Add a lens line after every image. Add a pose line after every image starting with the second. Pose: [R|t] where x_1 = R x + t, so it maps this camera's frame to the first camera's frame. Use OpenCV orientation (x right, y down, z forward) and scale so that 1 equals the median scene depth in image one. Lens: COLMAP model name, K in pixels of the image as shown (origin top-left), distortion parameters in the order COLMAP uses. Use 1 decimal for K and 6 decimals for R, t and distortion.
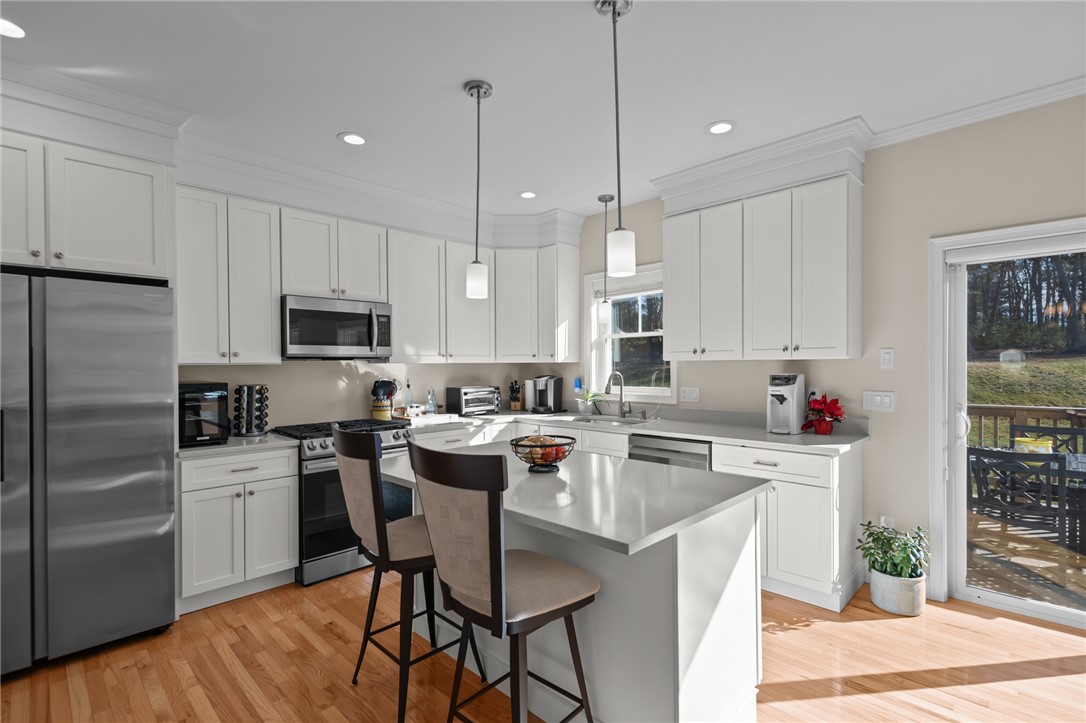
lens RADIAL K [[505.6, 0, 544.9], [0, 505.6, 368.9], [0, 0, 1]] dist [0.000118, -0.000858]
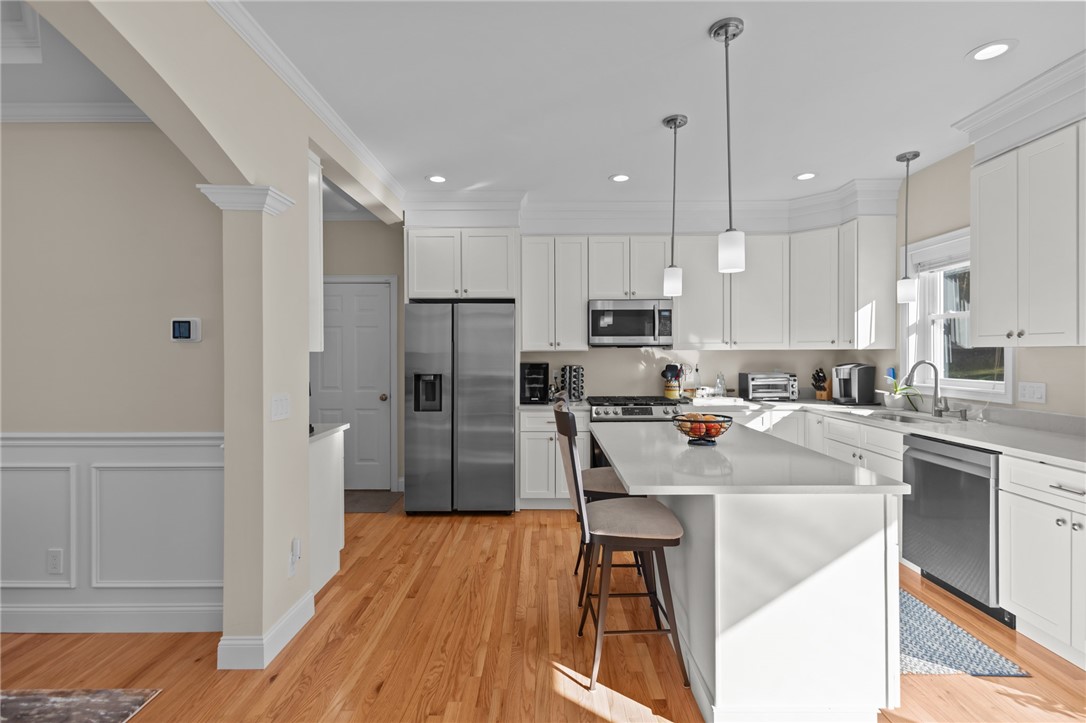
lens RADIAL K [[497.3, 0, 544.1], [0, 497.3, 358.0], [0, 0, 1]] dist [0.003237, 0.000030]
pose [[0.695069, 0.011749, -0.718847, 0.319984], [-0.007878, 0.999931, 0.008725, -0.000768], [0.718899, -0.000402, 0.695114, -0.024090]]
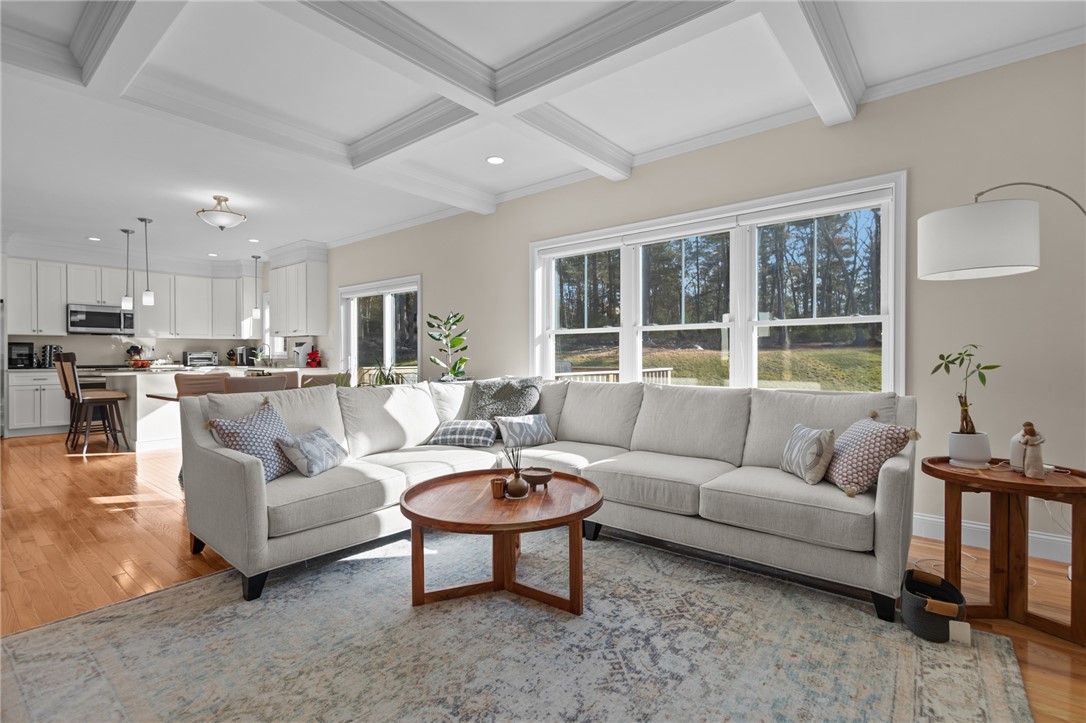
lens RADIAL K [[495.9, 0, 547.8], [0, 495.9, 360.5], [0, 0, 1]] dist [0.001553, -0.001044]
pose [[0.995105, 0.004713, 0.098709, 1.158340], [-0.004263, 0.999980, -0.004768, 0.085627], [-0.098730, 0.004324, 0.995105, -1.161437]]
